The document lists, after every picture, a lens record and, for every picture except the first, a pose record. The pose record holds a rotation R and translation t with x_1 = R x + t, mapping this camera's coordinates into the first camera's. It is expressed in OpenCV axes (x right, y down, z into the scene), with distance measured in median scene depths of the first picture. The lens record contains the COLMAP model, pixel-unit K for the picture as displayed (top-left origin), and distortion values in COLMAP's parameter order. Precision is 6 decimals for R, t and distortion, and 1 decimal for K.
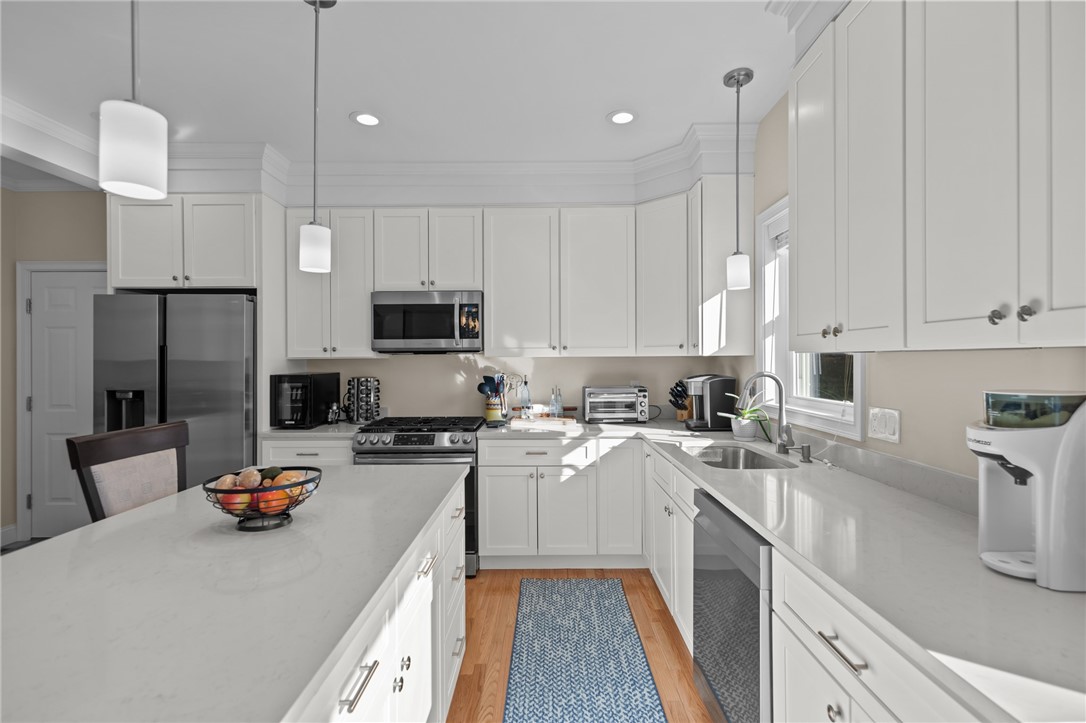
lens RADIAL K [[495.9, 0, 547.8], [0, 495.9, 360.5], [0, 0, 1]] dist [0.001553, -0.001044]
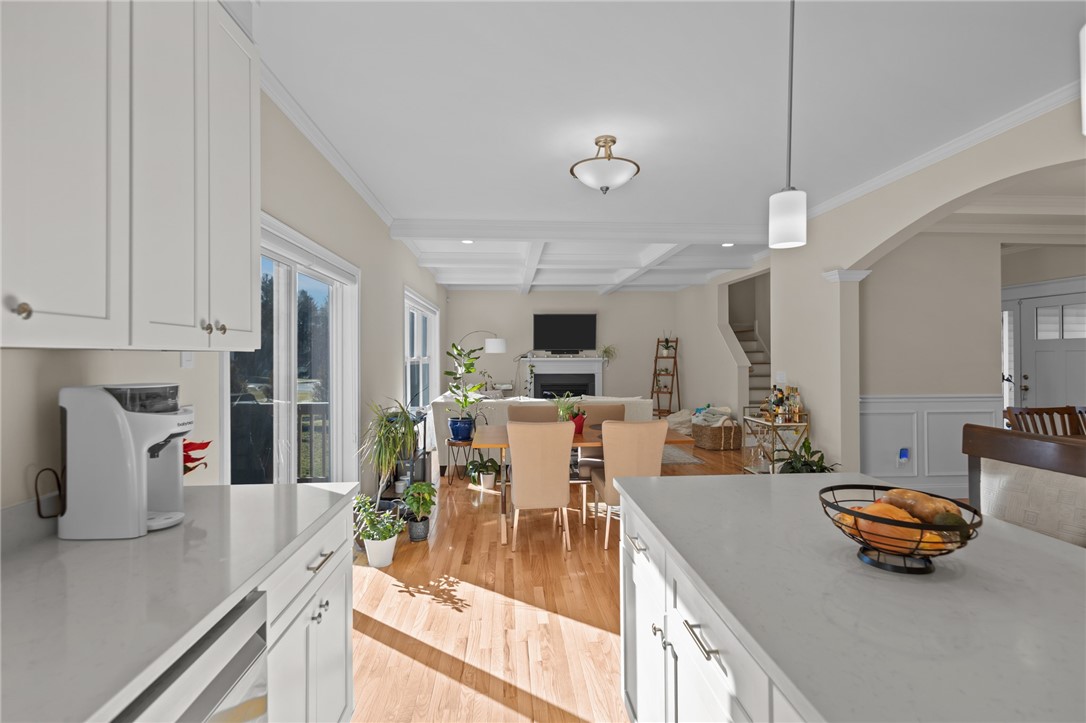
lens RADIAL K [[497.3, 0, 544.1], [0, 497.3, 358.0], [0, 0, 1]] dist [0.003237, 0.000030]
pose [[-0.997811, 0.008377, -0.065597, 0.013120], [0.007754, 0.999922, 0.009756, -0.002622], [0.065674, 0.009226, -0.997798, 0.760123]]
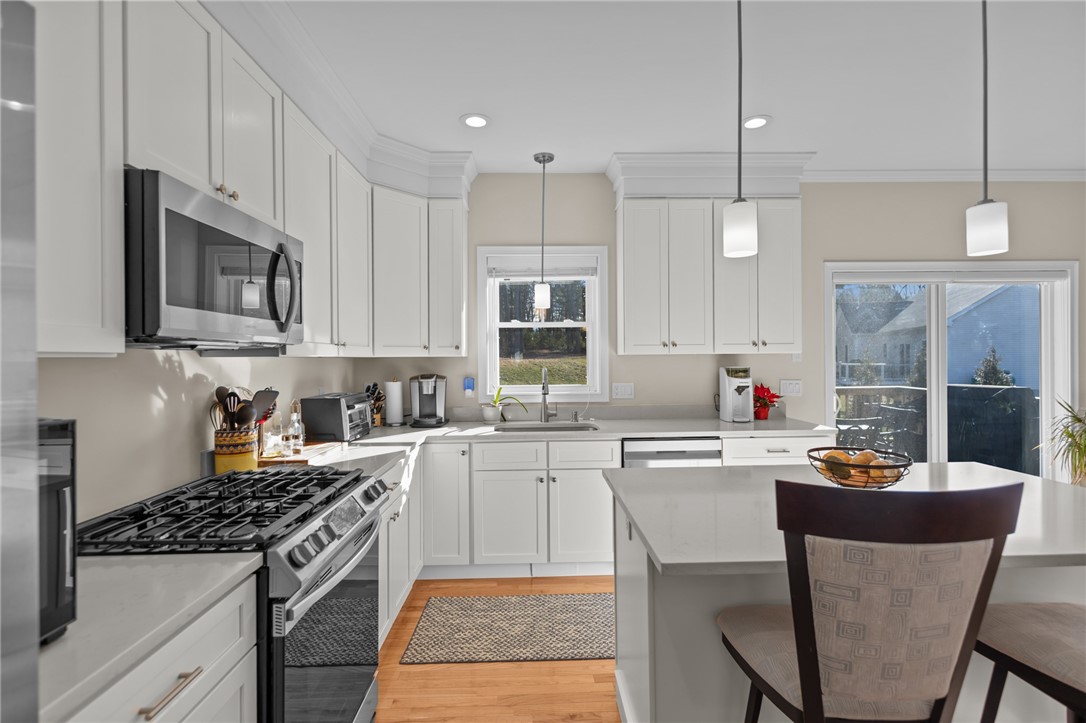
lens RADIAL K [[497.3, 0, 544.1], [0, 497.3, 358.0], [0, 0, 1]] dist [0.003237, 0.000030]
pose [[-0.025324, 0.005410, 0.999665, -0.757843], [0.011798, 0.999917, -0.005112, 0.001493], [-0.999610, 0.011665, -0.025385, 0.775946]]
